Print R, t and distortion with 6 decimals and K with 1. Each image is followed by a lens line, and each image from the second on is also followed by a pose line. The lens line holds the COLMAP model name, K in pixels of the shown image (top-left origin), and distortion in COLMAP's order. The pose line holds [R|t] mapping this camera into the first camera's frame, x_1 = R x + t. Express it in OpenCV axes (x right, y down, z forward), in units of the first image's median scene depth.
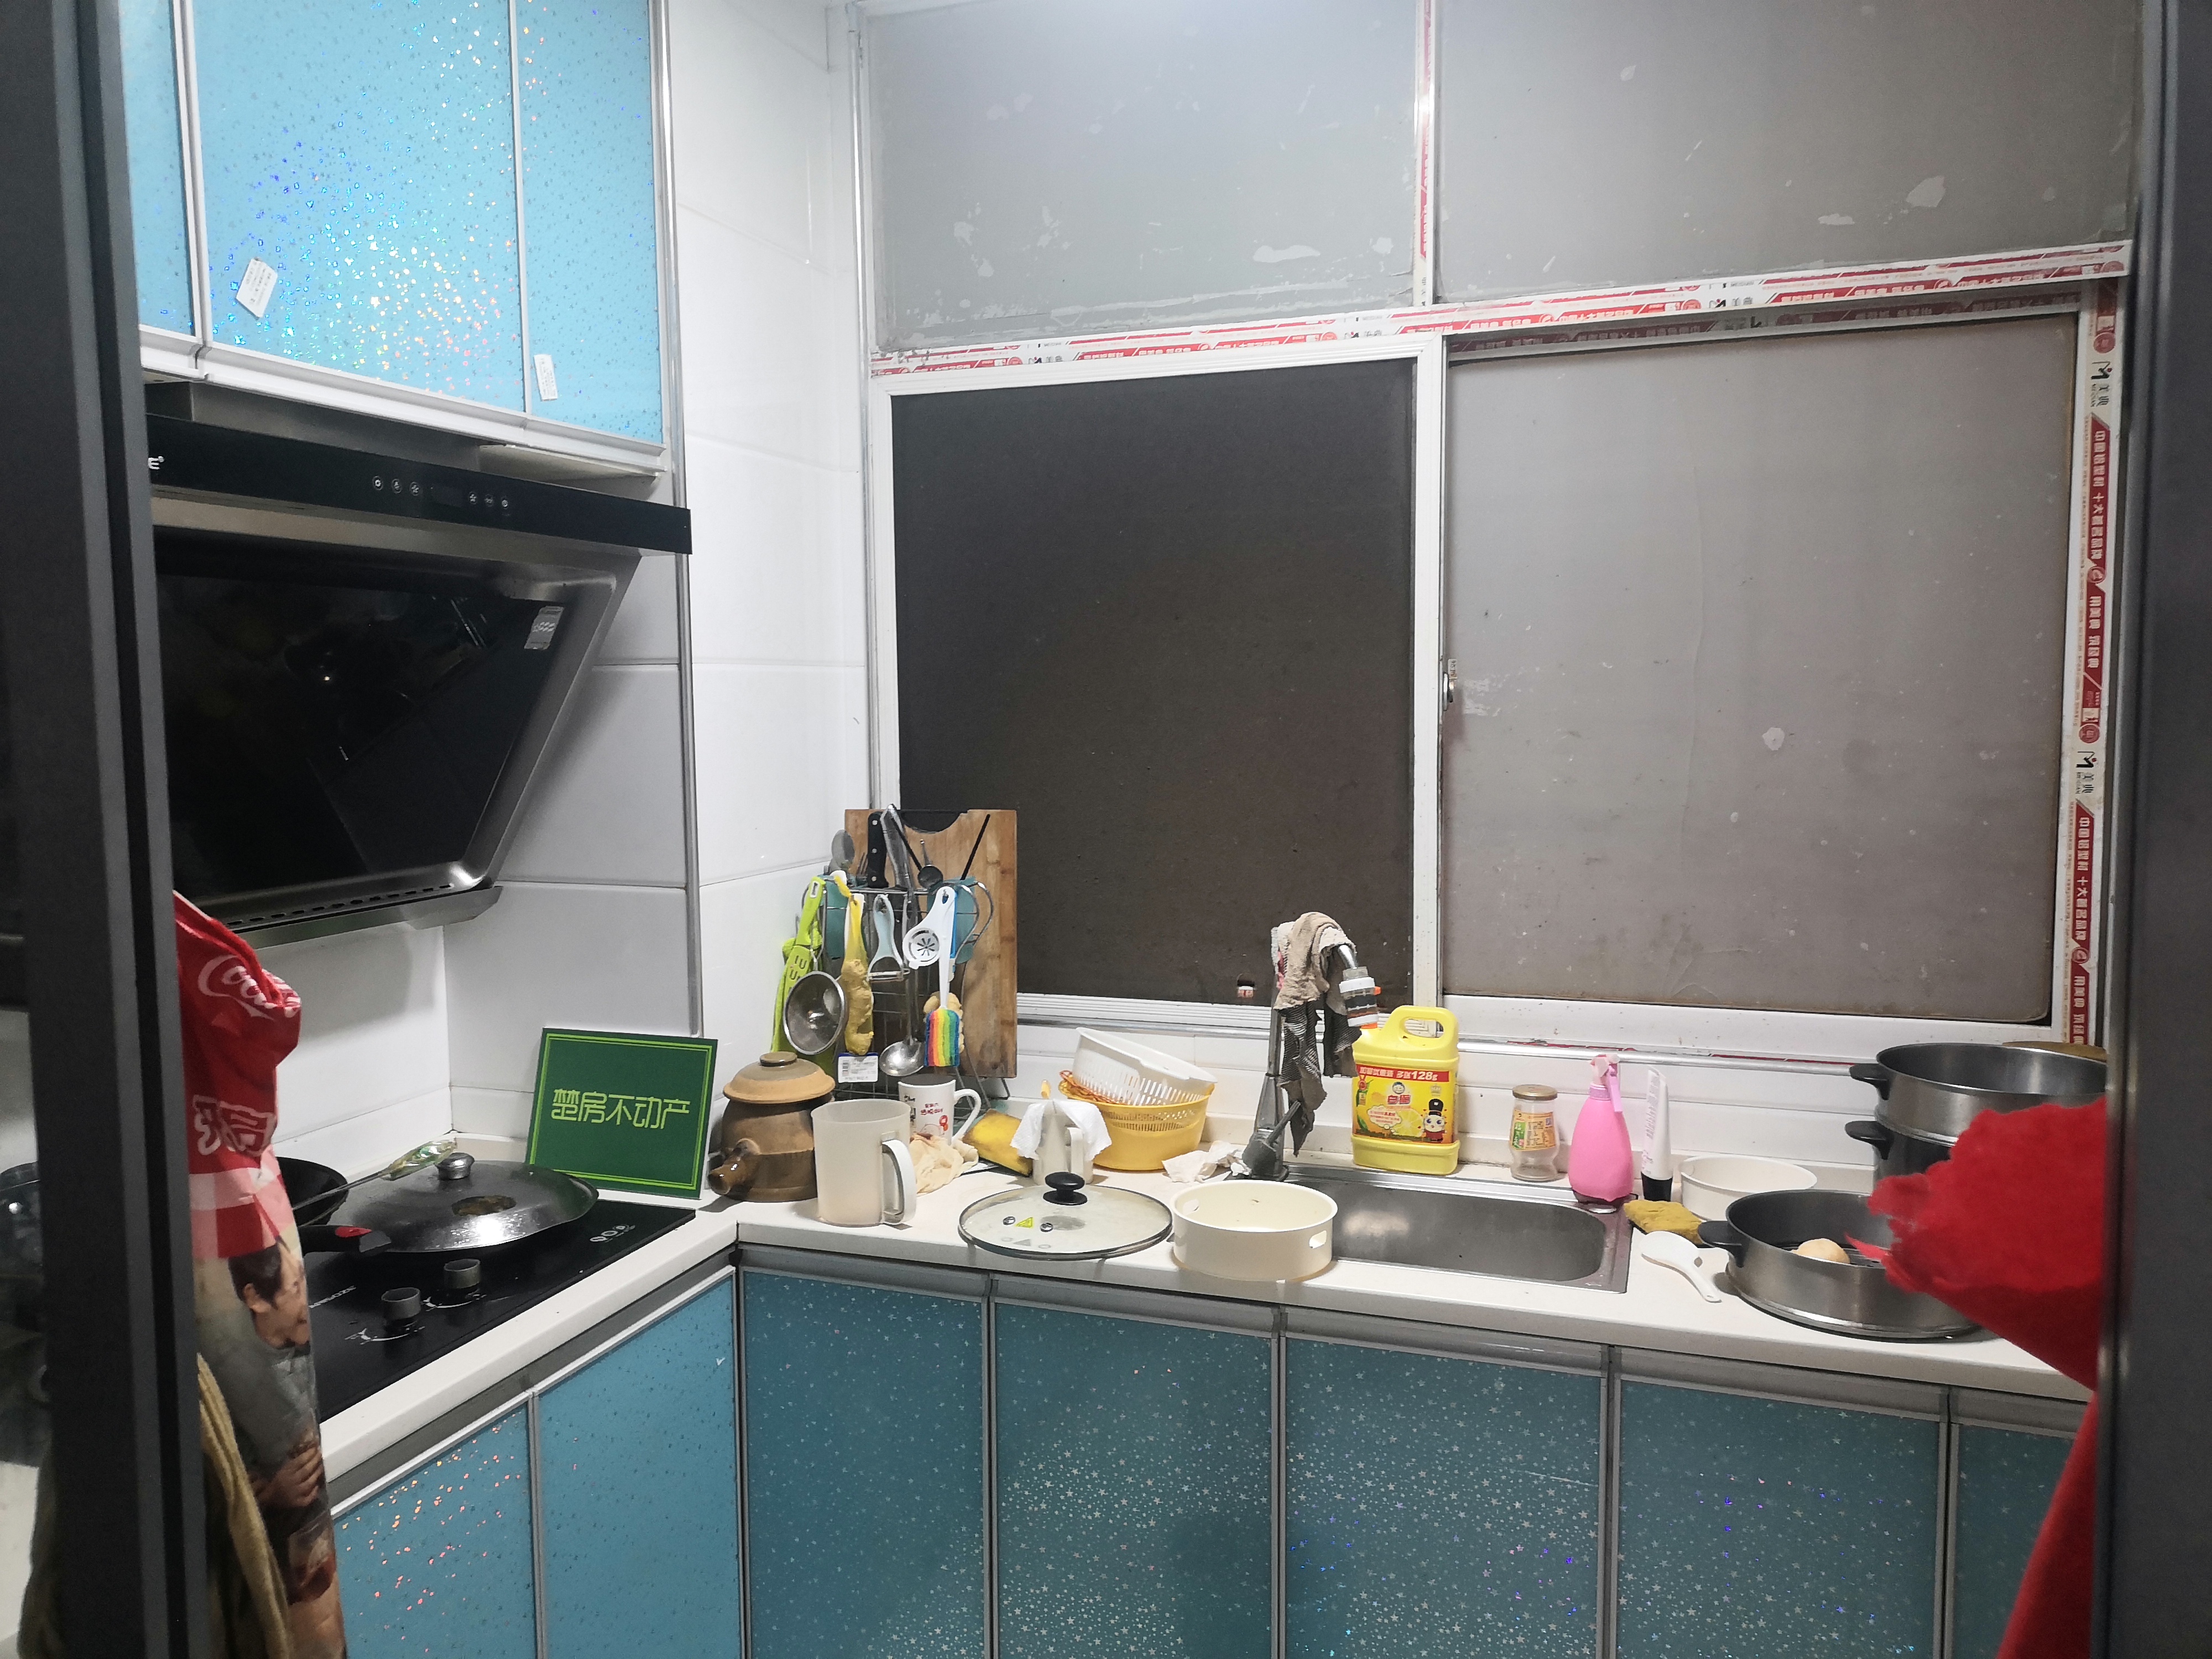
lens RADIAL K [[1663.7, 0, 1107.6], [0, 1663.7, 828.0], [0, 0, 1]] dist [0.024296, 0.006532]
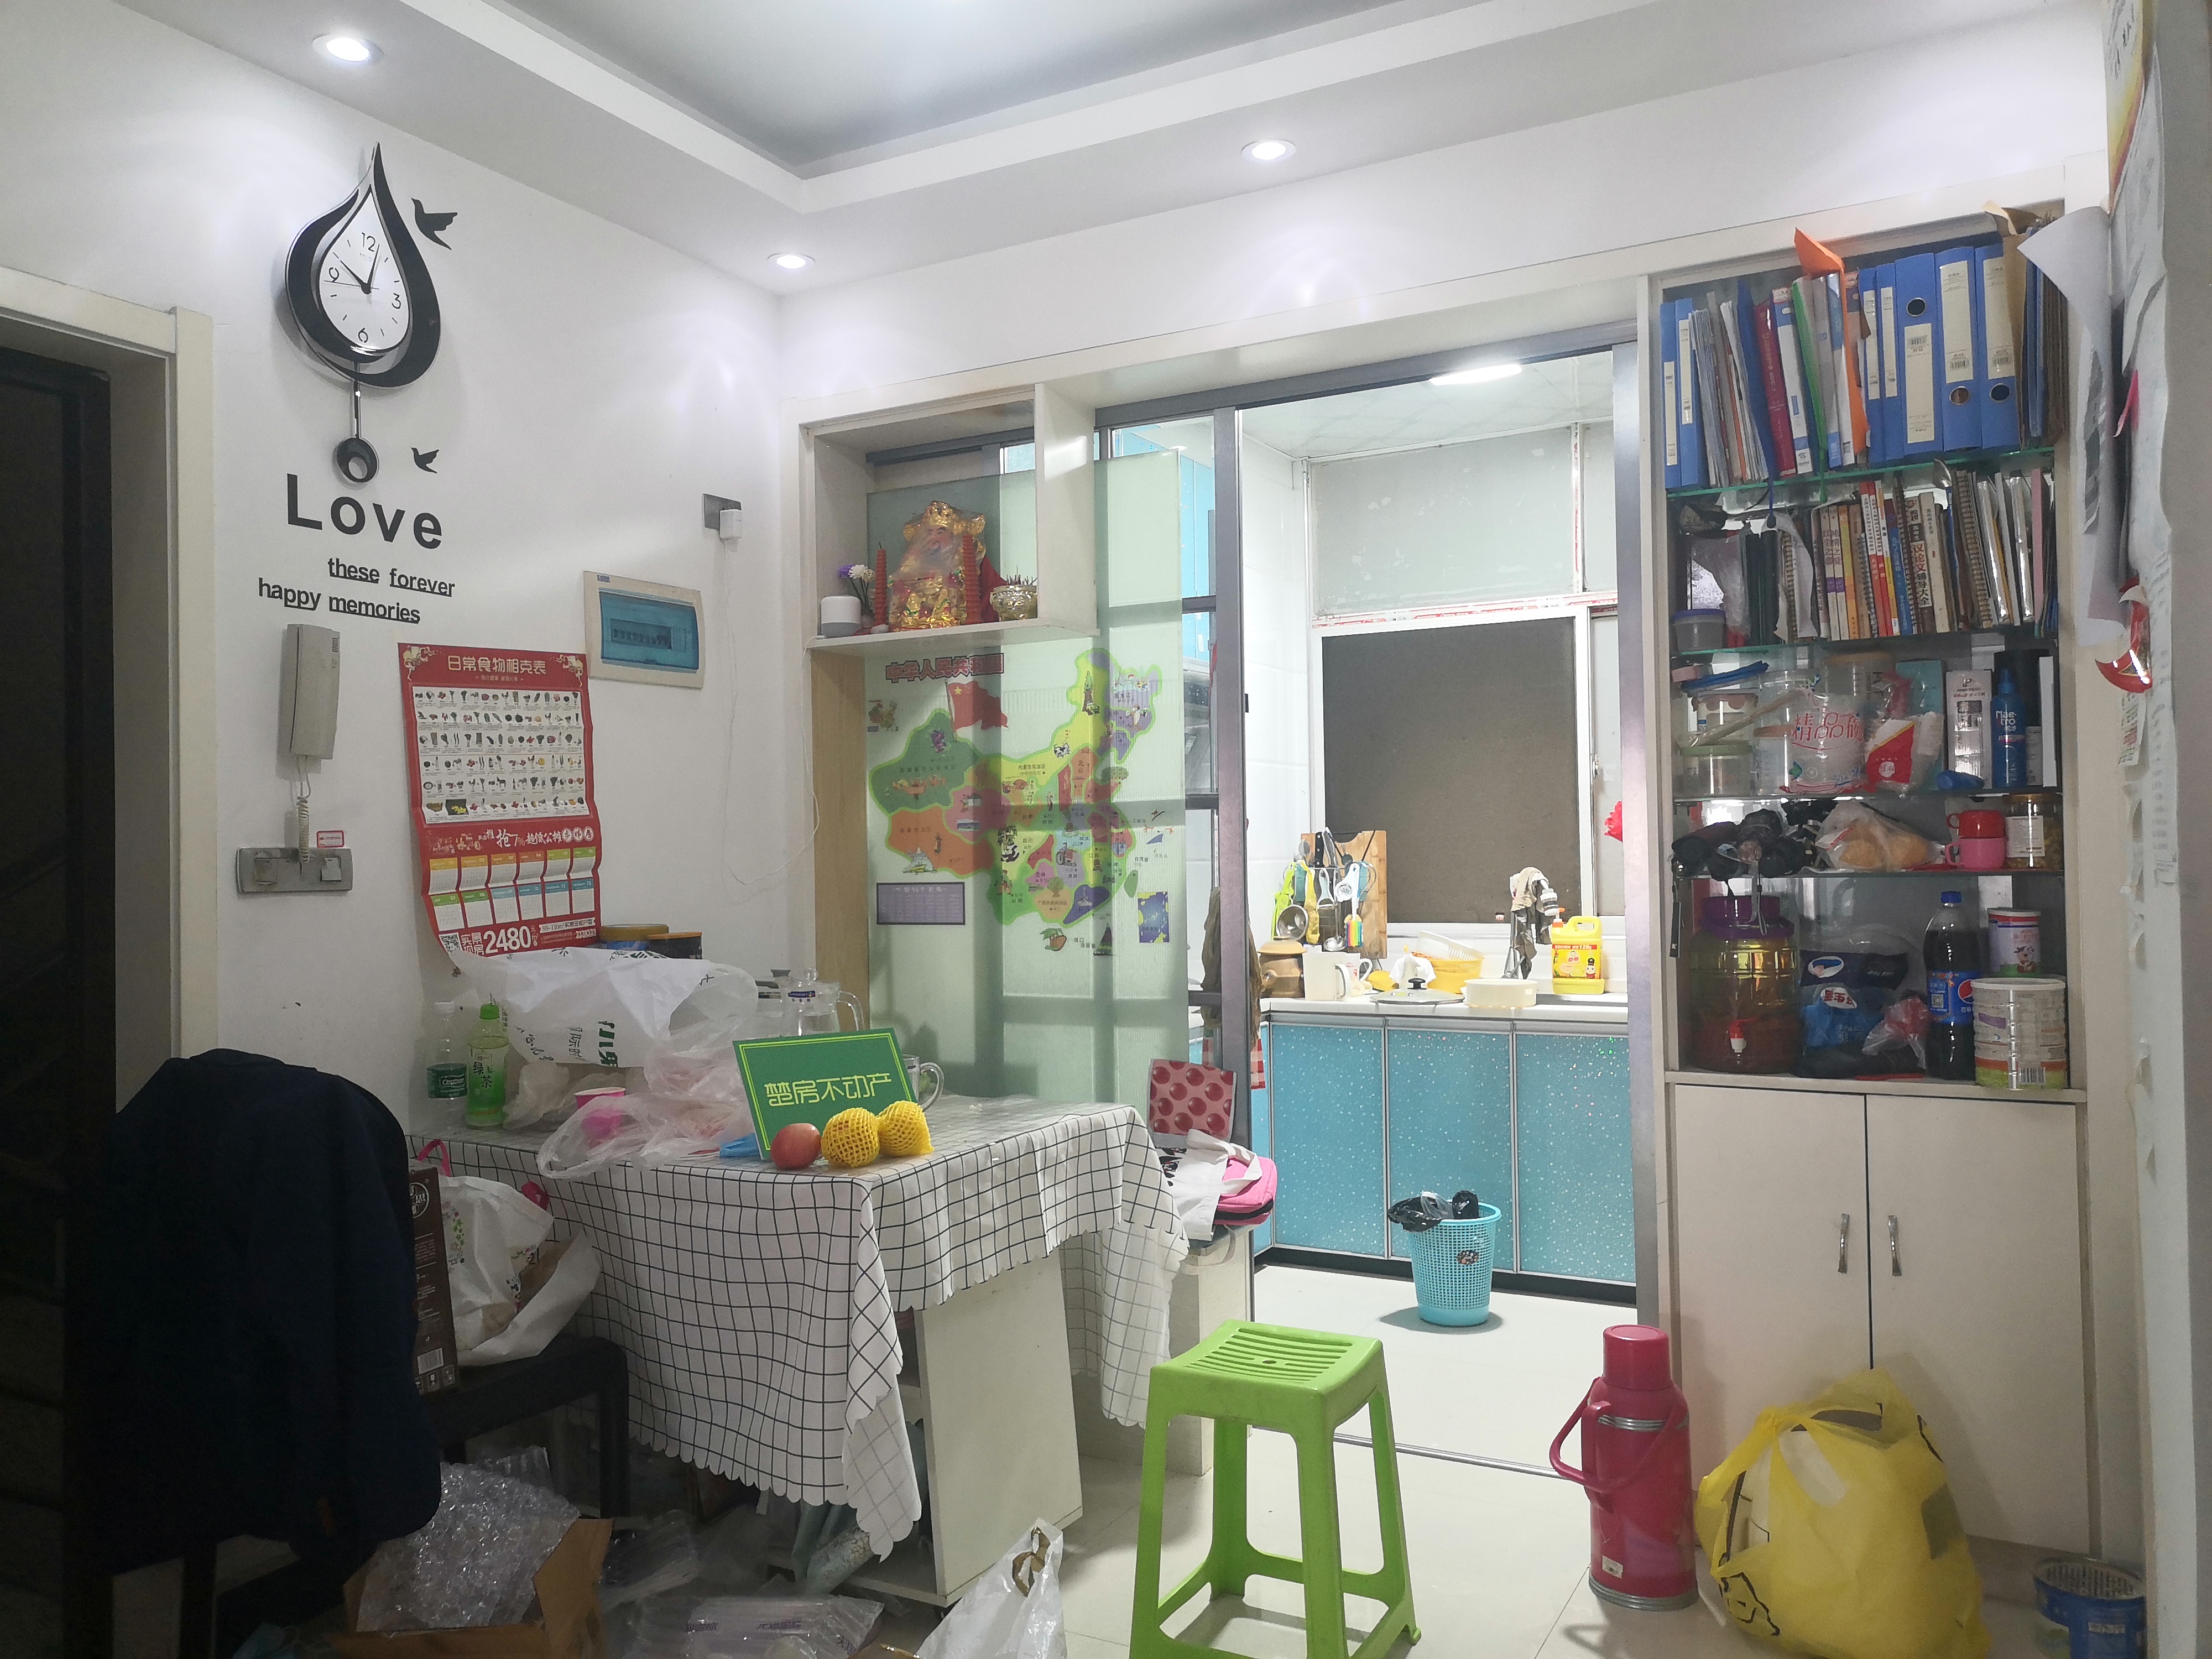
lens RADIAL K [[1663.7, 0, 1108.4], [0, 1663.7, 827.1], [0, 0, 1]] dist [0.024296, 0.006532]
pose [[0.986353, -0.009484, -0.164370, -0.057148], [-0.006855, 0.995108, -0.098554, 0.201168], [0.164500, 0.098336, 0.981463, -1.158665]]
